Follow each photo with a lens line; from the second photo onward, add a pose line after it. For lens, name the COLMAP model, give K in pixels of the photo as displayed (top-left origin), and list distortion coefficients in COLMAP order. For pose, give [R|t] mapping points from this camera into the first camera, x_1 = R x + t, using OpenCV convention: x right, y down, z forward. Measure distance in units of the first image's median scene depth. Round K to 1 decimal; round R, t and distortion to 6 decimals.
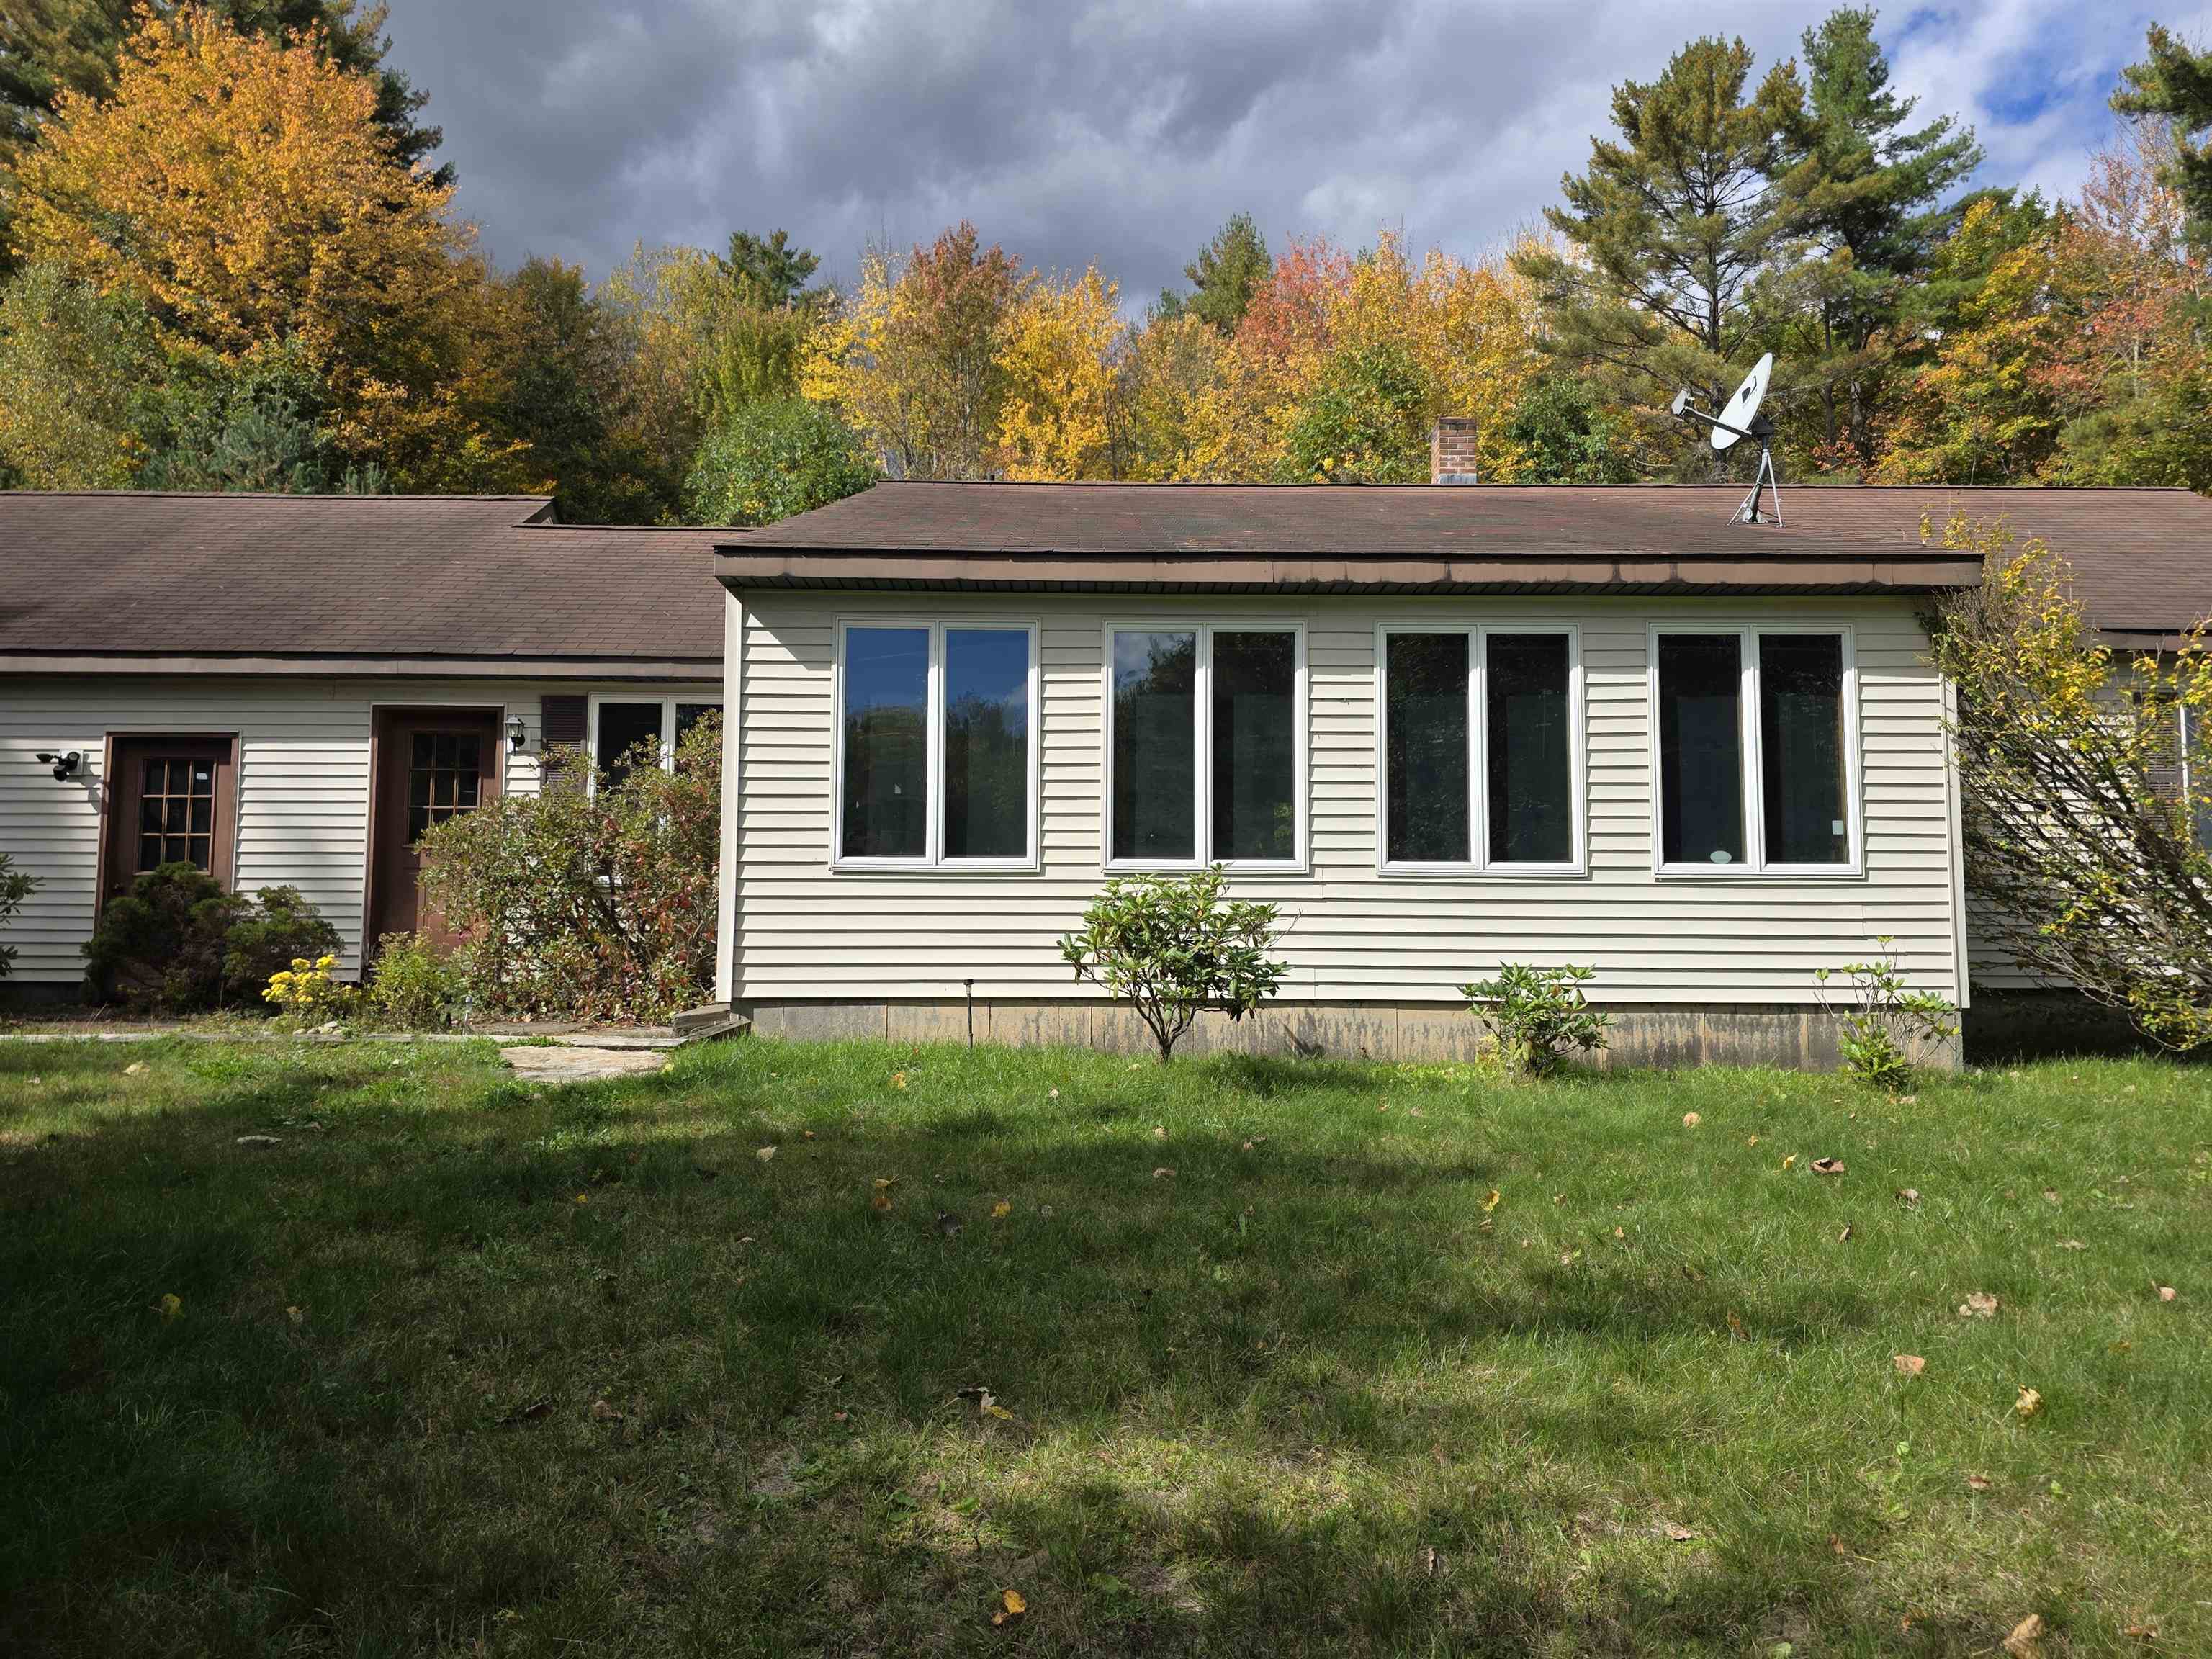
lens RADIAL K [[1479.3, 0, 1089.9], [0, 1479.3, 827.6], [0, 0, 1]] dist [0.055402, -0.041611]
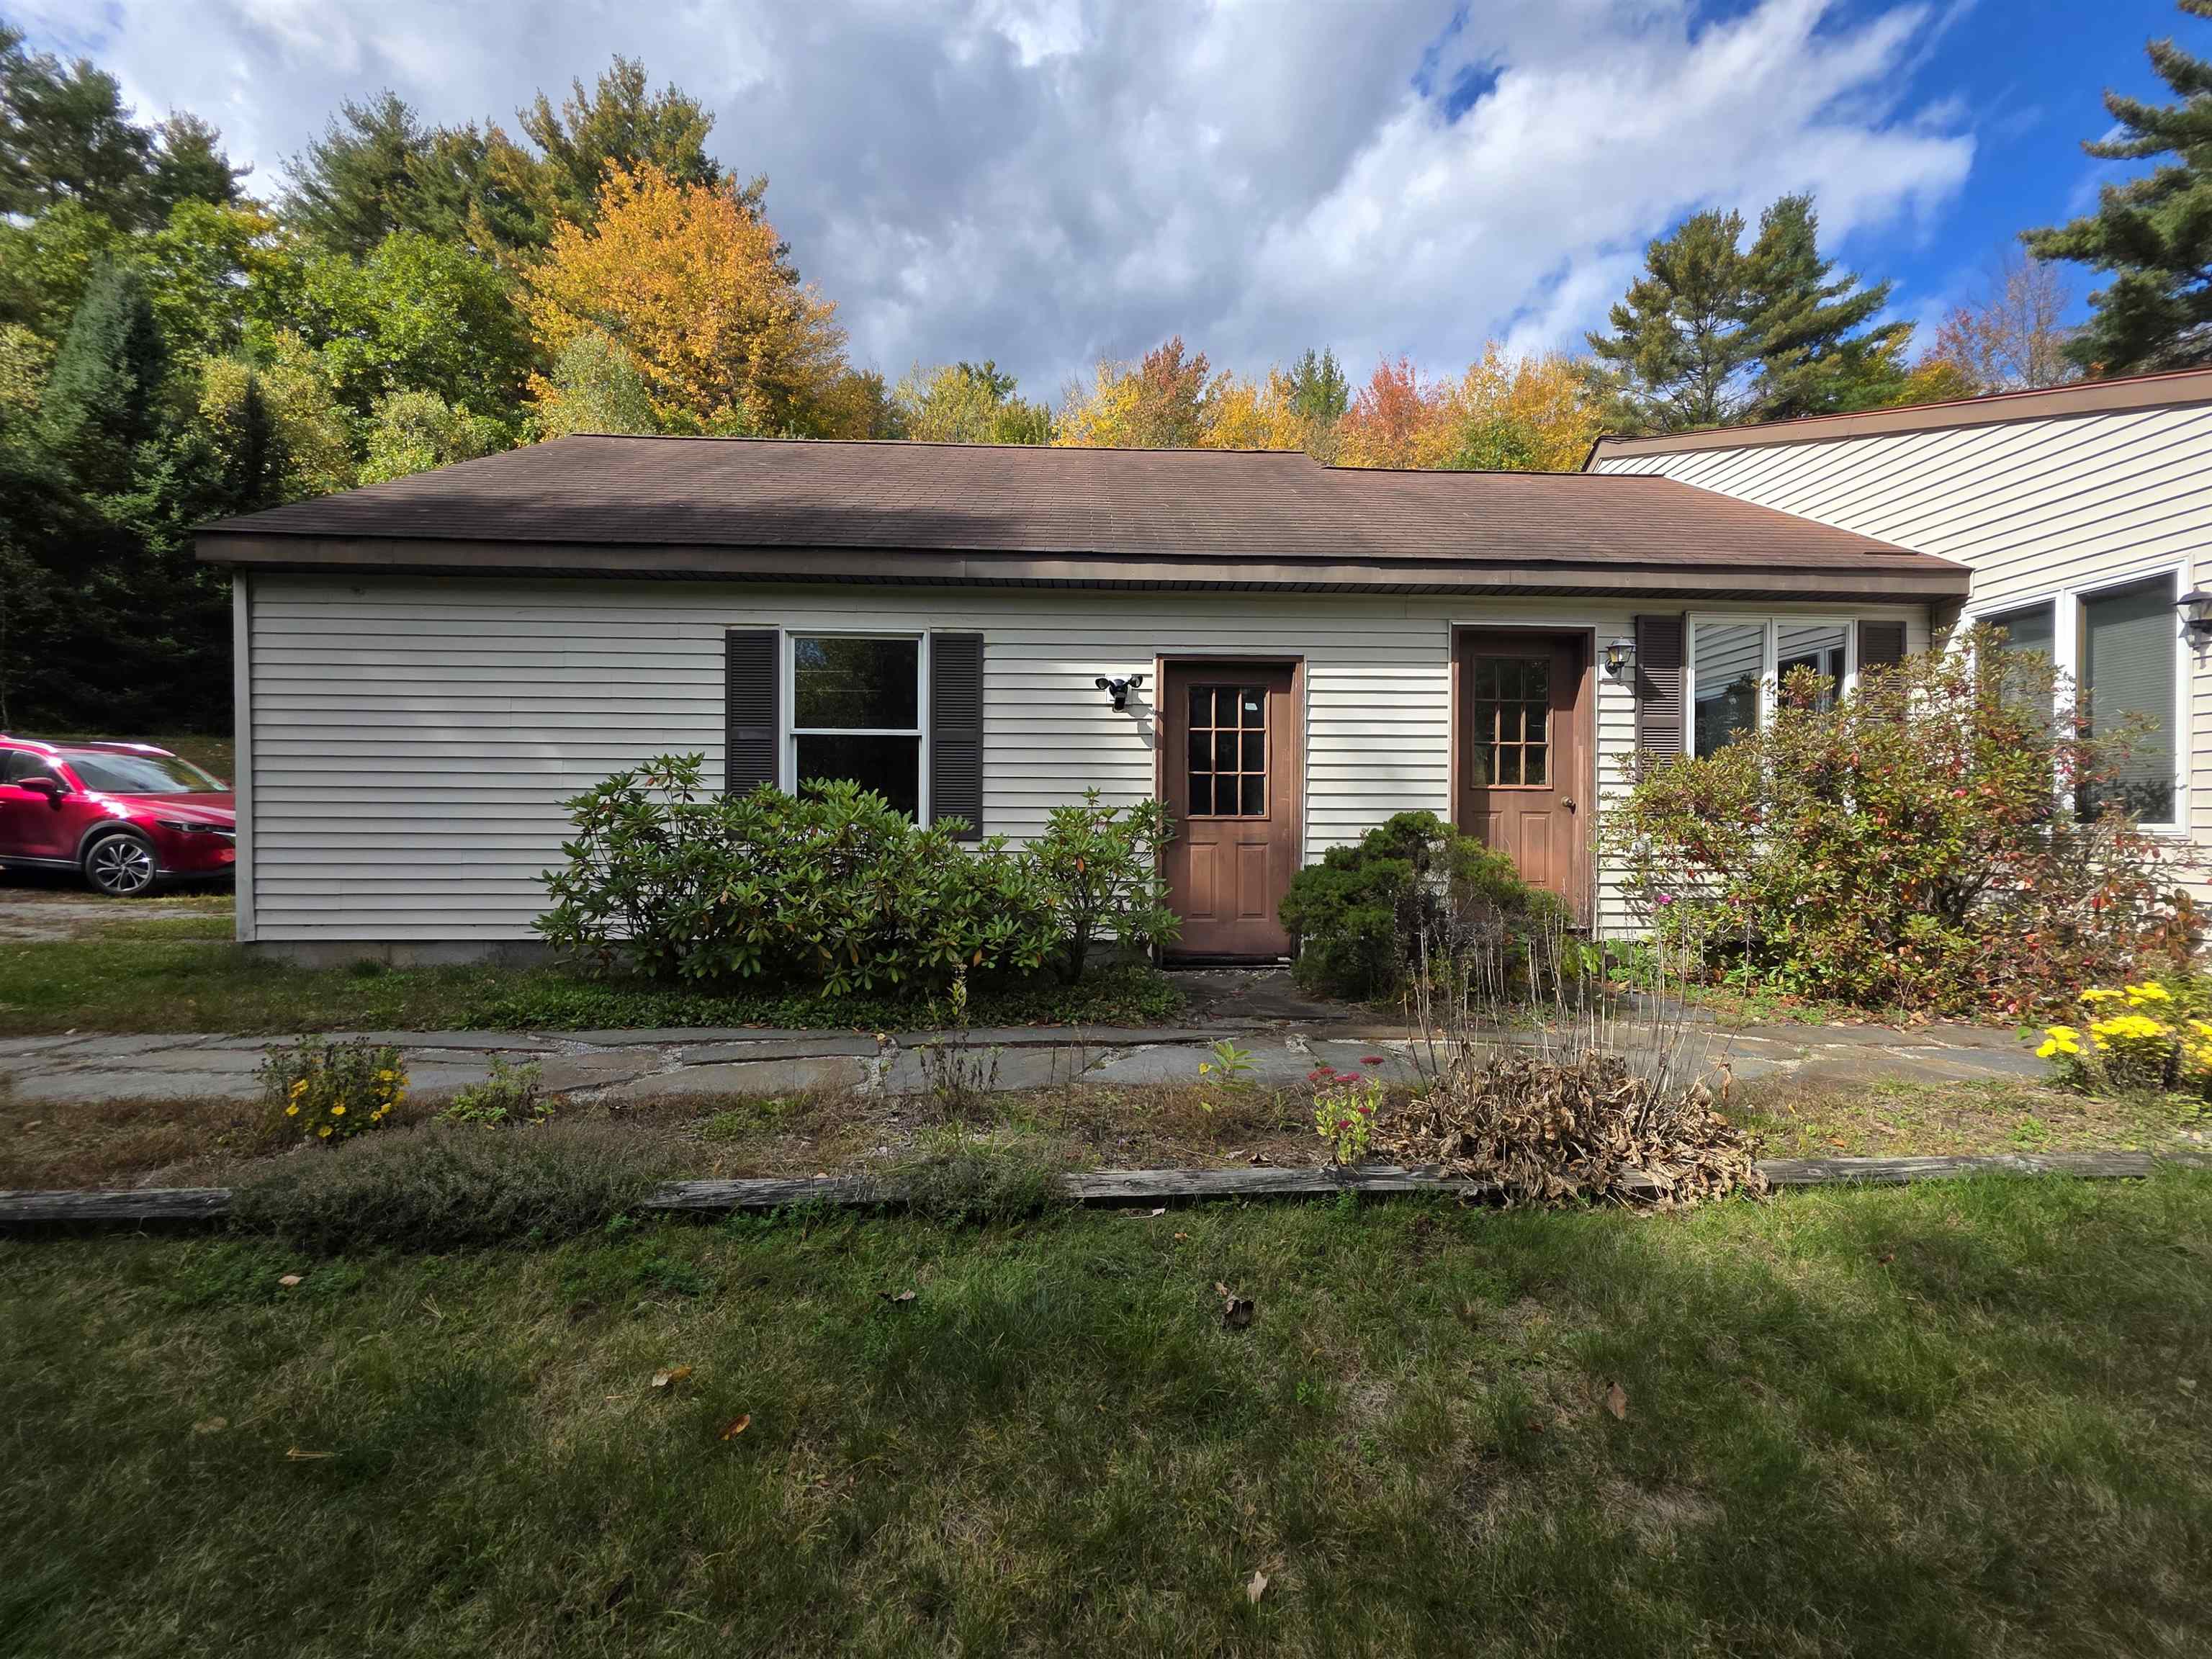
lens RADIAL K [[887.0, 0, 1120.5], [0, 887.0, 832.2], [0, 0, 1]] dist [0.002211, 0.000150]
pose [[0.999681, 0.002363, 0.025130, -0.681402], [-0.004403, 0.996671, 0.081408, -0.002780], [-0.024854, -0.081492, 0.996364, 0.477345]]
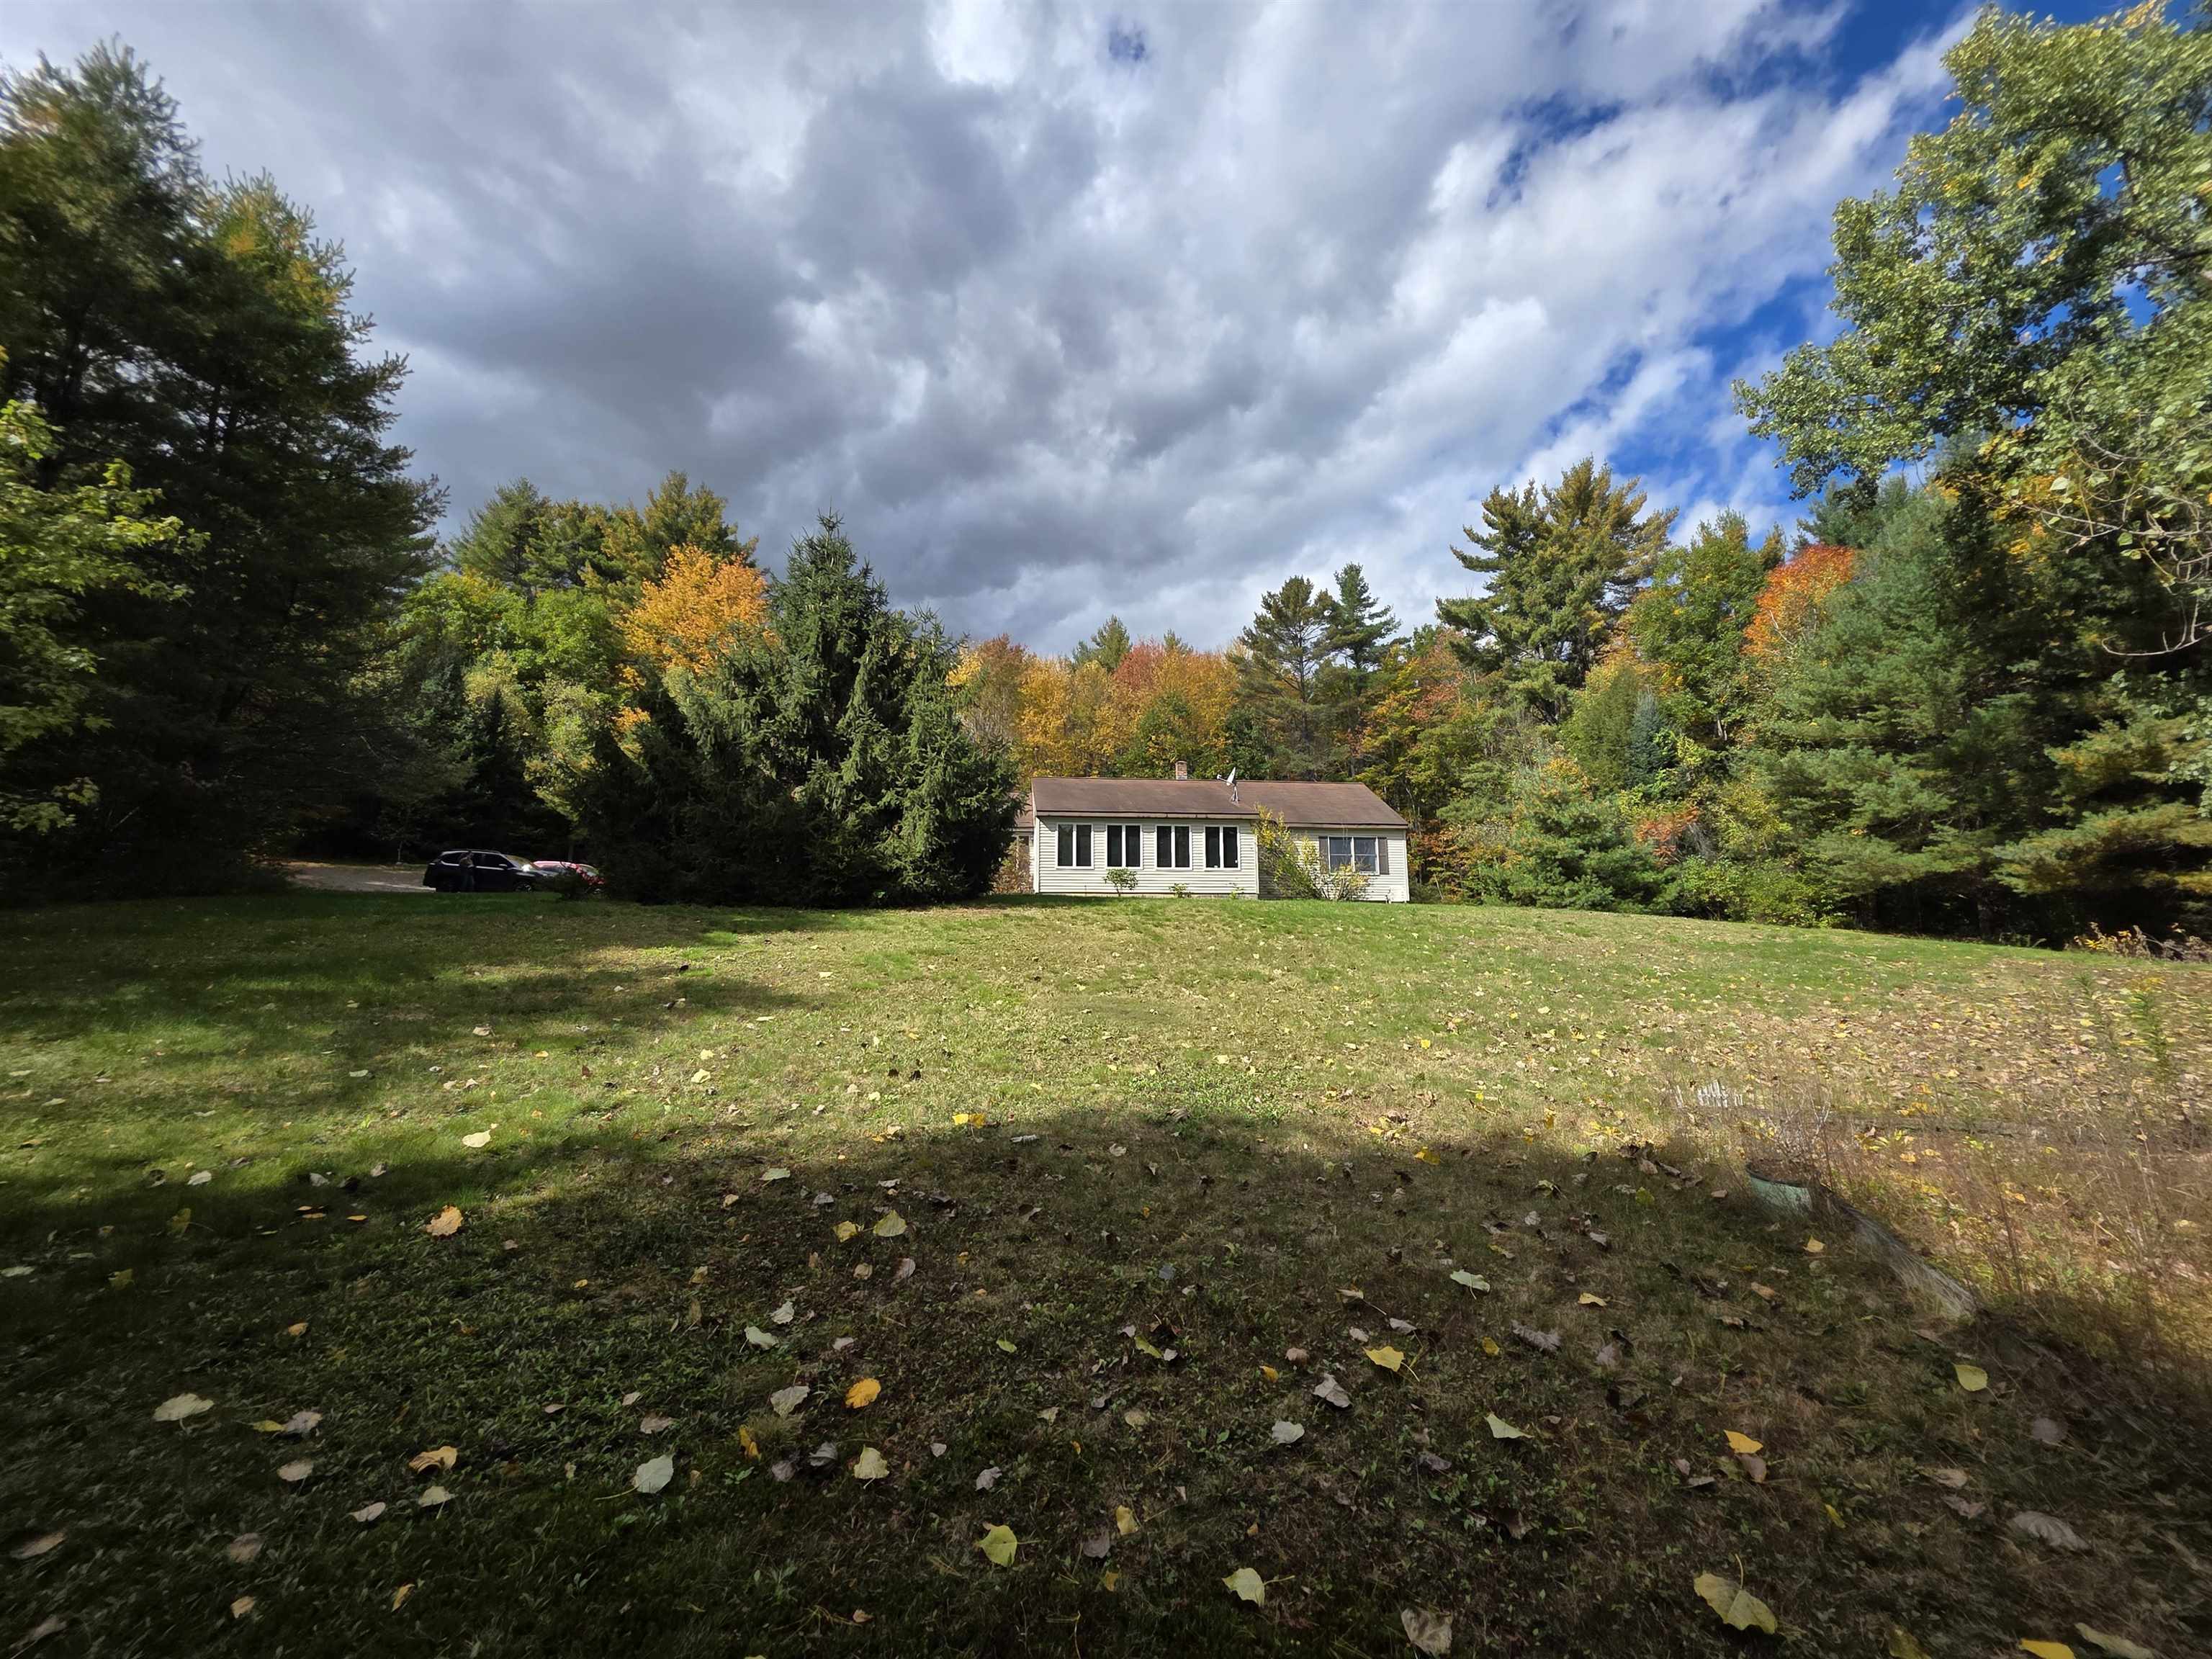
lens RADIAL K [[876.8, 0, 1121.0], [0, 876.8, 828.1], [0, 0, 1]] dist [0.002336, 0.000138]
pose [[0.994081, 0.006322, 0.108454, -0.212400], [0.002183, 0.996941, -0.078128, 0.098984], [-0.108616, 0.077902, 0.991027, -1.731157]]
